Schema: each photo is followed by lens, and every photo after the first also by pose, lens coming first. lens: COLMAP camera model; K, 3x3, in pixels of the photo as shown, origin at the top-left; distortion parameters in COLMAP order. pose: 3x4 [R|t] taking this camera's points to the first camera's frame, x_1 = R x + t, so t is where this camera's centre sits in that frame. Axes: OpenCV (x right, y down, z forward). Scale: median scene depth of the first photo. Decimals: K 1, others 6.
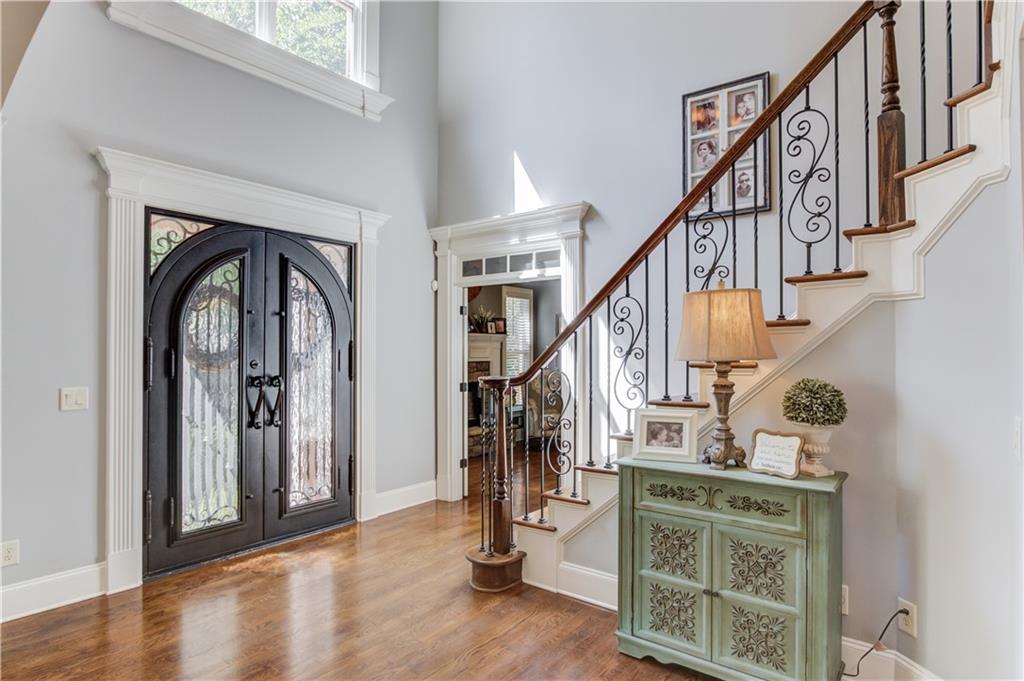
lens RADIAL K [[562.3, 0, 512.0], [0, 562.3, 340.5], [0, 0, 1]] dist [-0.045816, 0.000678]
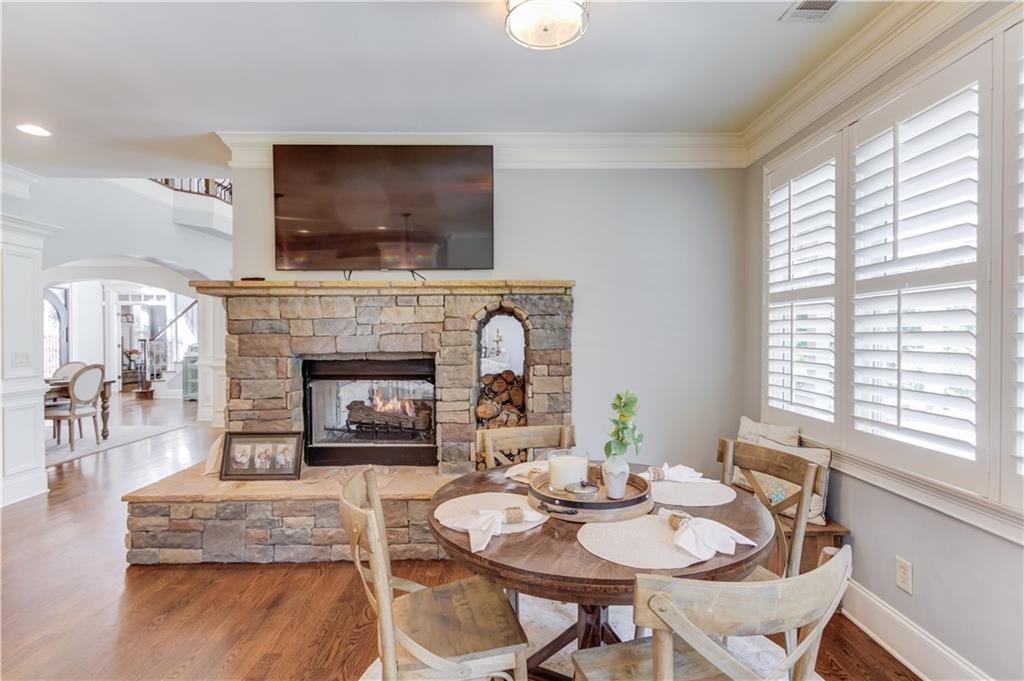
lens RADIAL K [[492.3, 0, 512.0], [0, 492.3, 340.5], [0, 0, 1]] dist [-0.001655, 0.000069]
pose [[0.770878, -0.008898, 0.636920, -0.201195], [-0.011485, 0.999546, 0.027864, -0.030244], [-0.636879, -0.028794, 0.770426, -2.664992]]
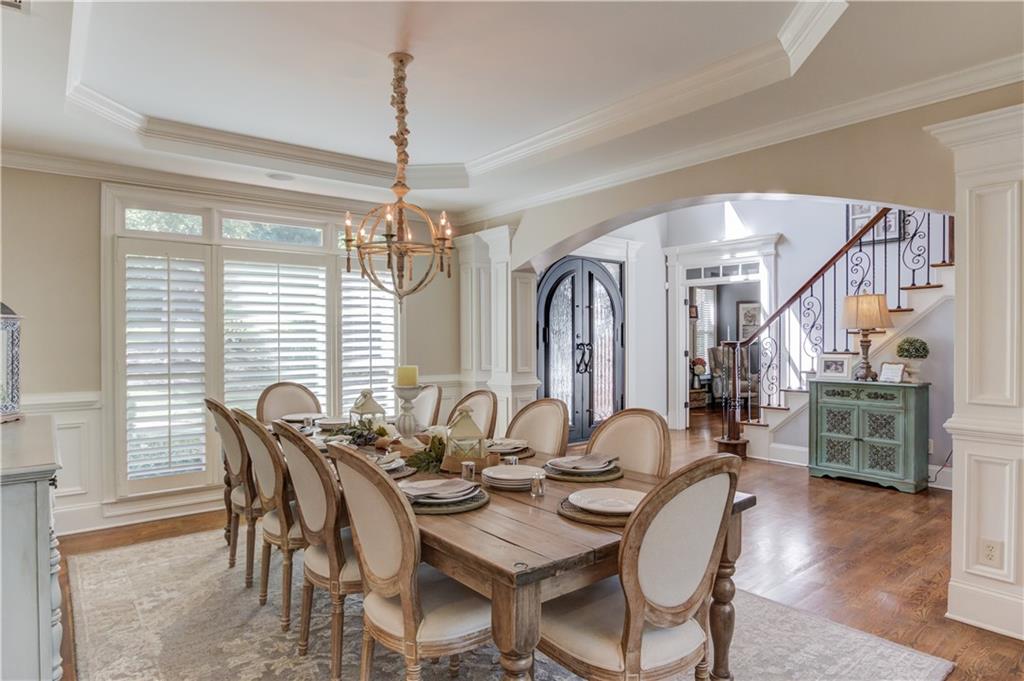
lens RADIAL K [[592.3, 0, 512.0], [0, 592.3, 340.5], [0, 0, 1]] dist [-0.032203, 0.001228]
pose [[0.973563, -0.001410, -0.228413, -0.274789], [0.006749, 0.999722, 0.022593, 0.014562], [0.228318, -0.023537, 0.973302, -0.970020]]
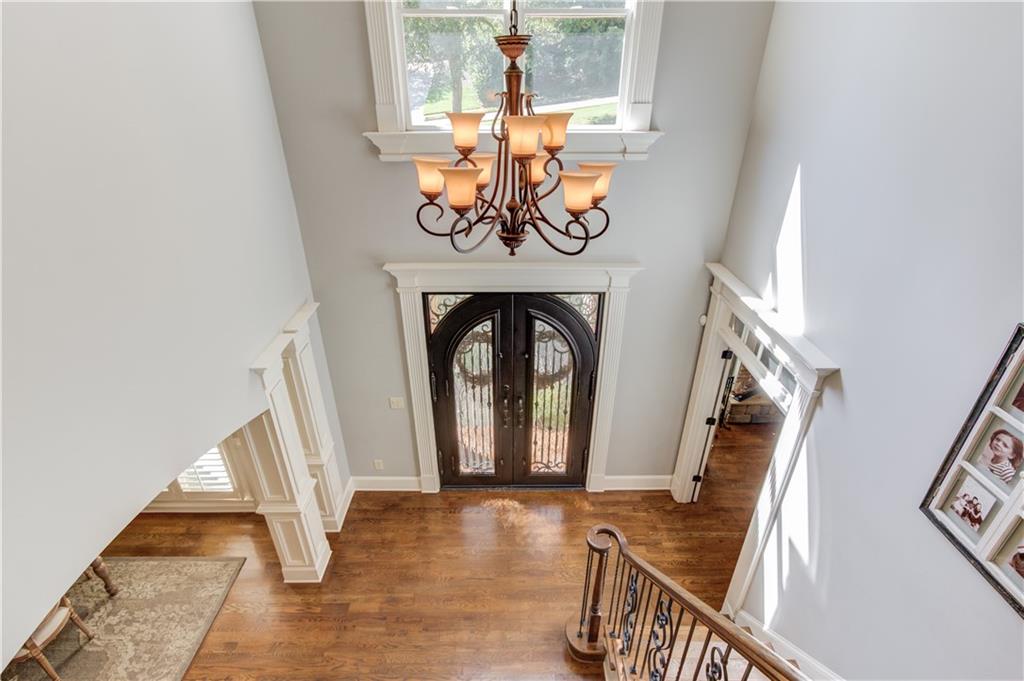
lens RADIAL K [[492.3, 0, 512.0], [0, 492.3, 340.5], [0, 0, 1]] dist [-0.001655, 0.000069]
pose [[0.621512, 0.376033, -0.687257, 0.373868], [0.012748, 0.872299, 0.488807, -0.732515], [0.783301, -0.312561, 0.537351, 0.459093]]
